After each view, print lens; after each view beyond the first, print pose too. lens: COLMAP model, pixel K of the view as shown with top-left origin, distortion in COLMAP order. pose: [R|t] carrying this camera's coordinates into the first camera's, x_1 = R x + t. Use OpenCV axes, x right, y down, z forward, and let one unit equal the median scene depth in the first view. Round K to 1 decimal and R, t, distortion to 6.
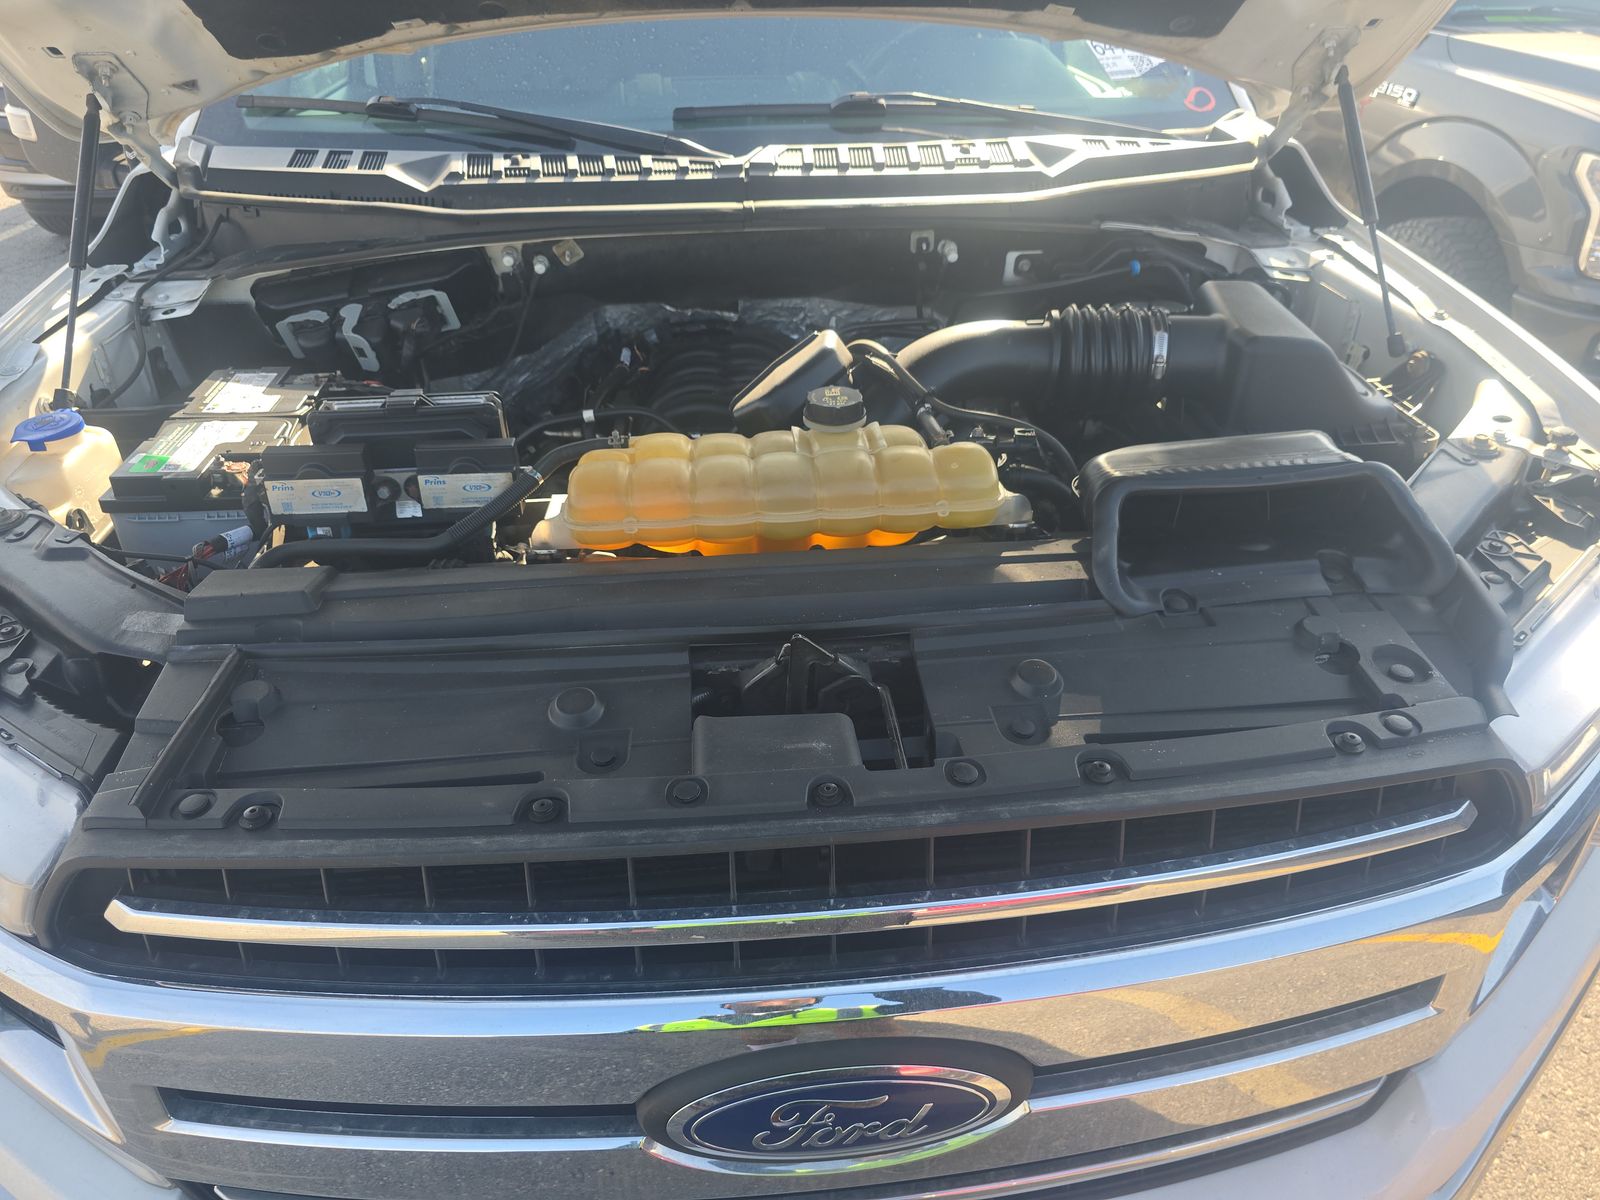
lens RADIAL K [[1084.8, 0, 805.4], [0, 1084.8, 602.3], [0, 0, 1]] dist [0.041034, -0.046975]
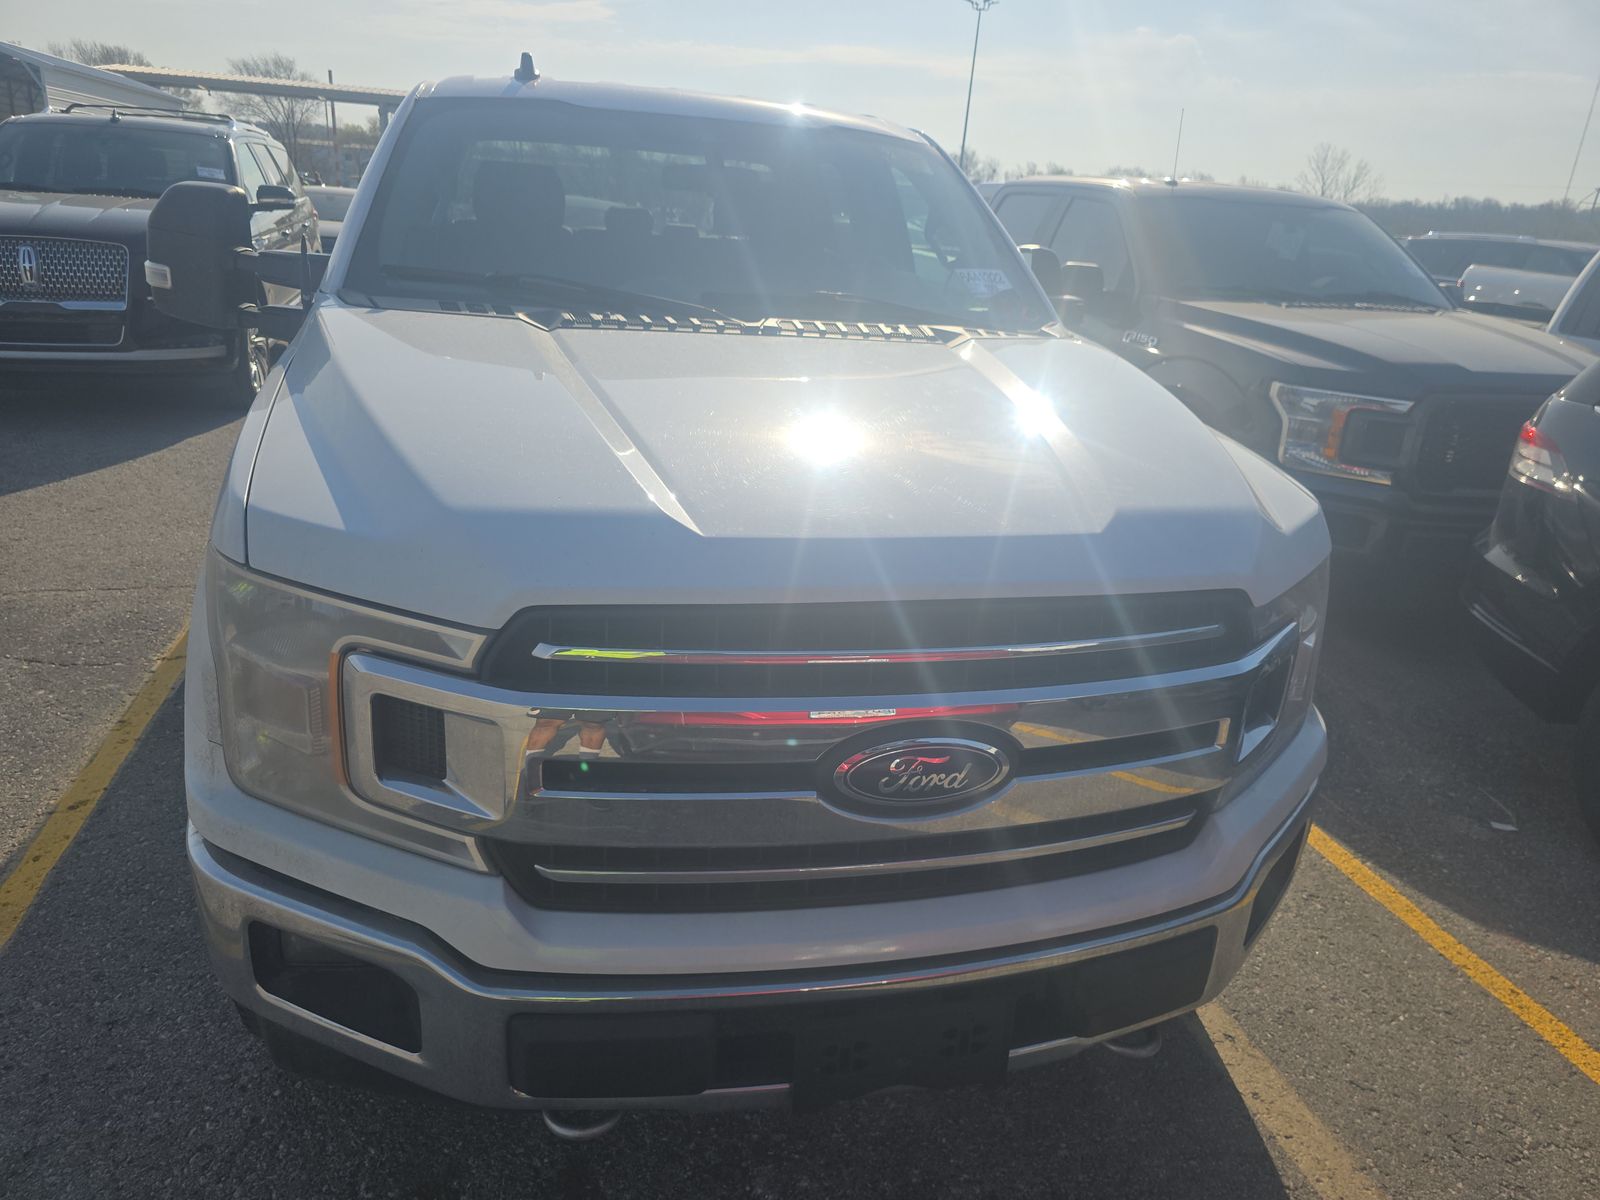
lens RADIAL K [[1084.8, 0, 805.4], [0, 1084.8, 602.3], [0, 0, 1]] dist [0.041034, -0.046975]
pose [[0.984653, 0.013933, 0.173965, -0.236857], [0.020911, 0.980208, -0.196865, 0.263532], [-0.173265, 0.197482, 0.964873, -0.386567]]
